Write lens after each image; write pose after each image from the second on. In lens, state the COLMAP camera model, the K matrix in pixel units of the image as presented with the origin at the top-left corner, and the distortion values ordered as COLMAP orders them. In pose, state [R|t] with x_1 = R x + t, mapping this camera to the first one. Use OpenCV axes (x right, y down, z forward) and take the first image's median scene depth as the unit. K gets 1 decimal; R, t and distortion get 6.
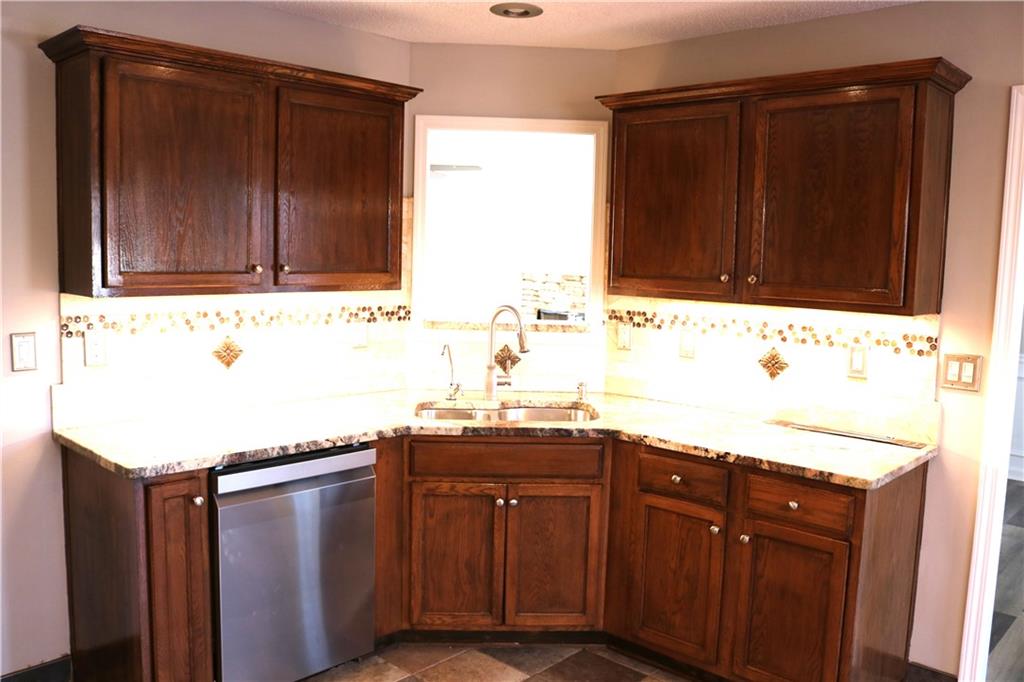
lens RADIAL K [[843.2, 0, 512.0], [0, 843.2, 341.0], [0, 0, 1]] dist [-0.155488, 0.136610]
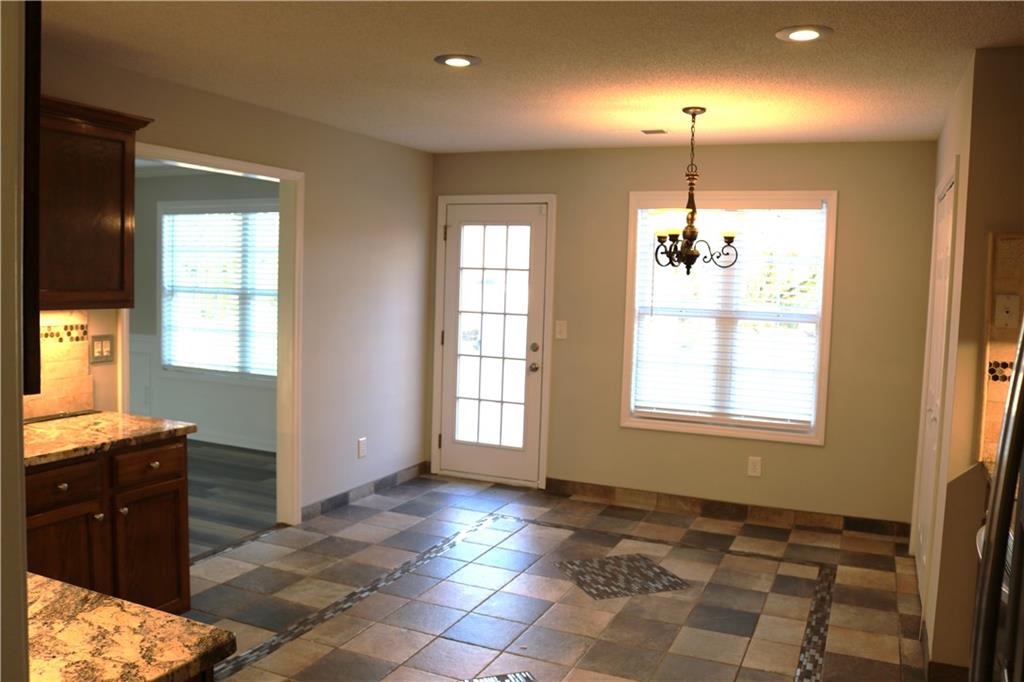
lens RADIAL K [[843.2, 0, 512.0], [0, 843.2, 341.0], [0, 0, 1]] dist [-0.155488, 0.136610]
pose [[-0.330307, -0.107892, 0.937687, -0.906805], [0.059691, 0.989069, 0.134830, -0.113190], [-0.941984, 0.100507, -0.320256, 0.795921]]
